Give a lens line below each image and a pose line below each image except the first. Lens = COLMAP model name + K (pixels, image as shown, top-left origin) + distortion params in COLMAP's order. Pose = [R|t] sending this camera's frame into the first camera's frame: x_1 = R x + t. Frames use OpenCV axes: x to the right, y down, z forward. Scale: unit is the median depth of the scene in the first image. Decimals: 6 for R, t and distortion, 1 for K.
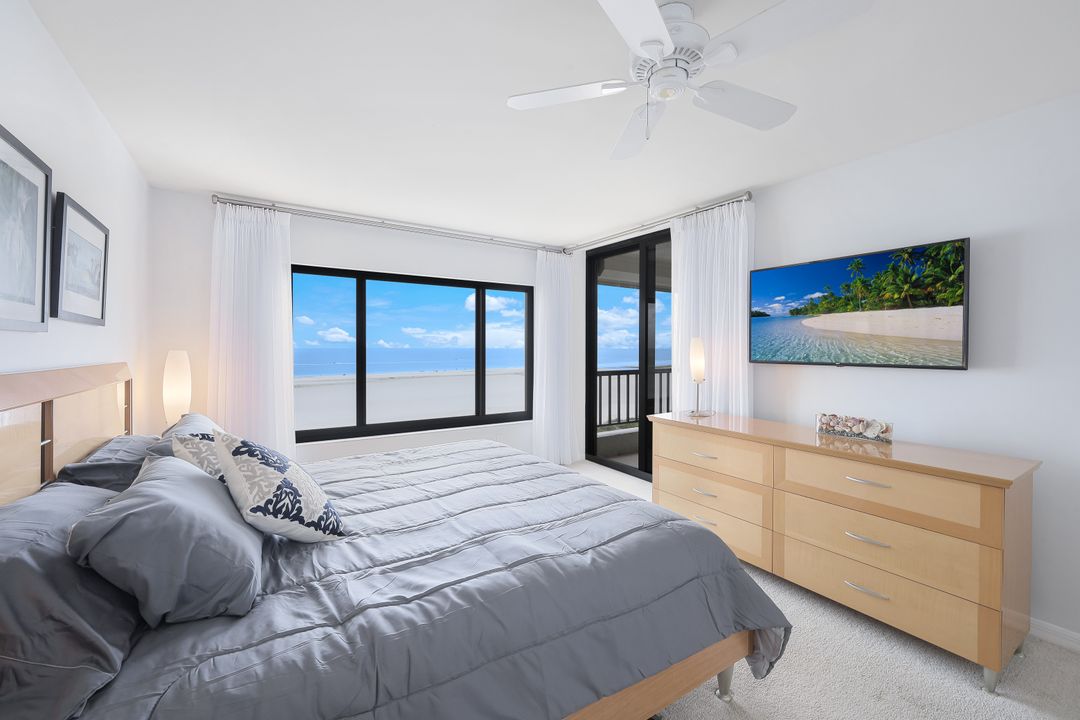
lens RADIAL K [[441.5, 0, 532.4], [0, 441.5, 352.4], [0, 0, 1]] dist [-0.000871, -0.000044]
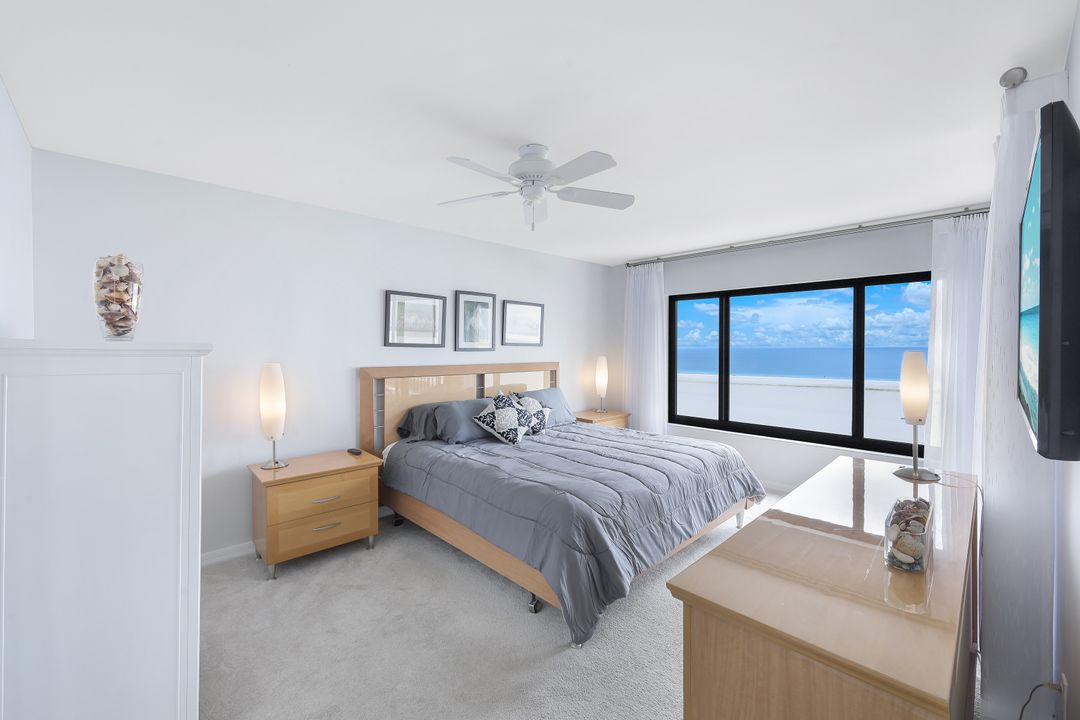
lens RADIAL K [[441.5, 0, 532.4], [0, 441.5, 352.4], [0, 0, 1]] dist [-0.000871, -0.000044]
pose [[0.180657, 0.010726, -0.983488, 0.870720], [-0.007575, 0.999926, 0.009513, -0.031984], [0.983517, 0.005732, 0.180725, 0.347855]]
